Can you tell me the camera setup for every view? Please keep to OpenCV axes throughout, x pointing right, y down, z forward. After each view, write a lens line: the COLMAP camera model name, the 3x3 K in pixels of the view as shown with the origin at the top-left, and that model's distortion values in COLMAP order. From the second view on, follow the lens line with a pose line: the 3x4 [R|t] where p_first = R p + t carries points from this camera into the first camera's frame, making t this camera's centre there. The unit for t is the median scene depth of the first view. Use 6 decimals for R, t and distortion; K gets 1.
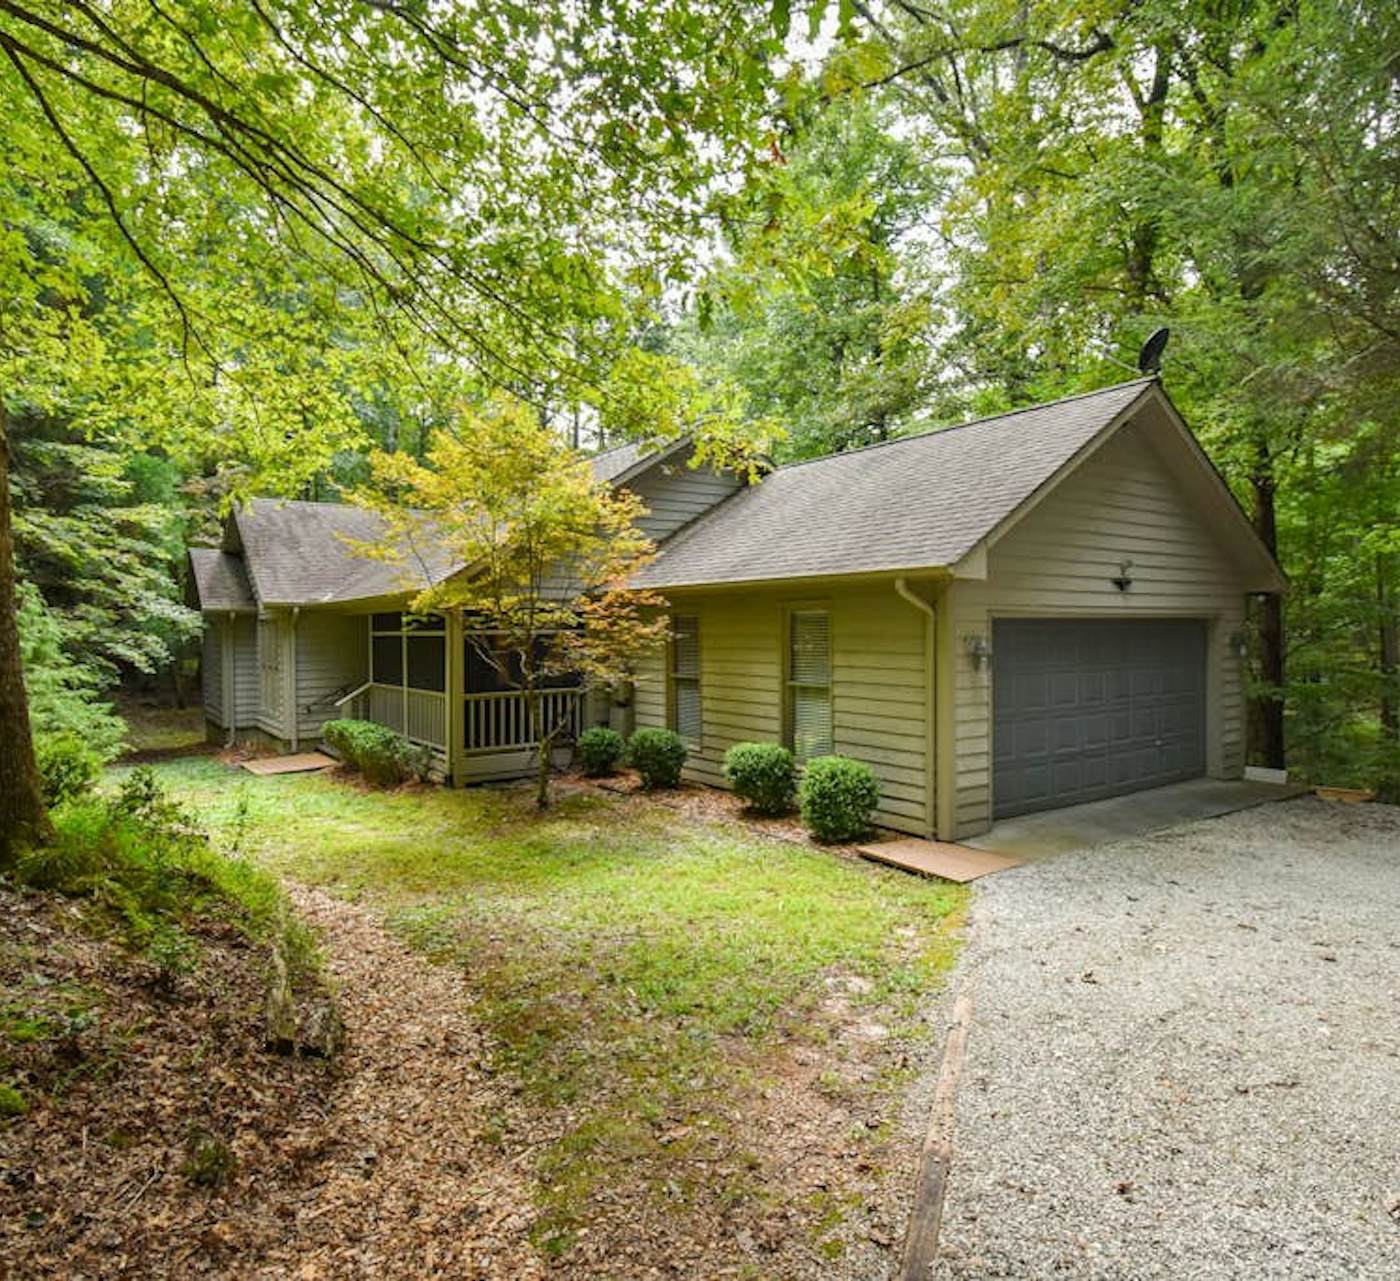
lens RADIAL K [[826.0, 0, 700.7], [0, 826.0, 637.4], [0, 0, 1]] dist [-0.010242, -0.000894]
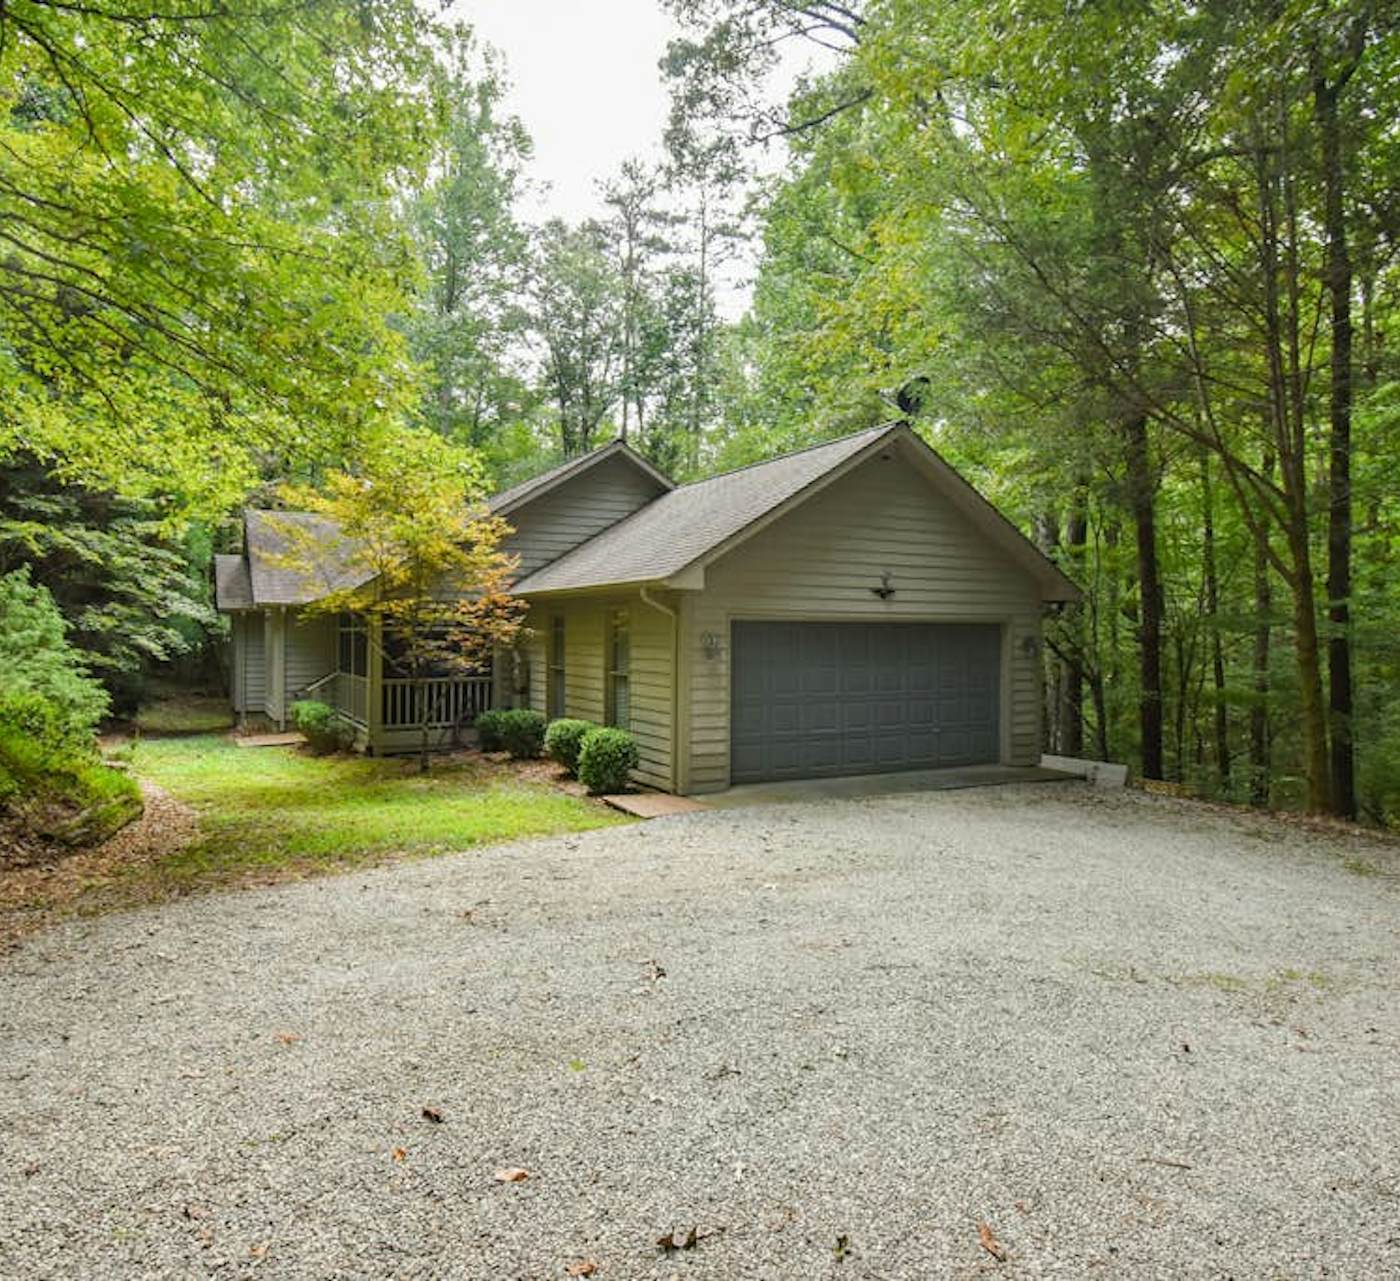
lens RADIAL K [[826.0, 0, 658.5], [0, 826.0, 636.3], [0, 0, 1]] dist [-0.010242, -0.000894]
pose [[0.994528, 0.012438, -0.103731, 0.278225], [-0.012945, 0.999907, -0.004221, 0.006044], [0.103669, 0.005541, 0.994596, -0.188577]]
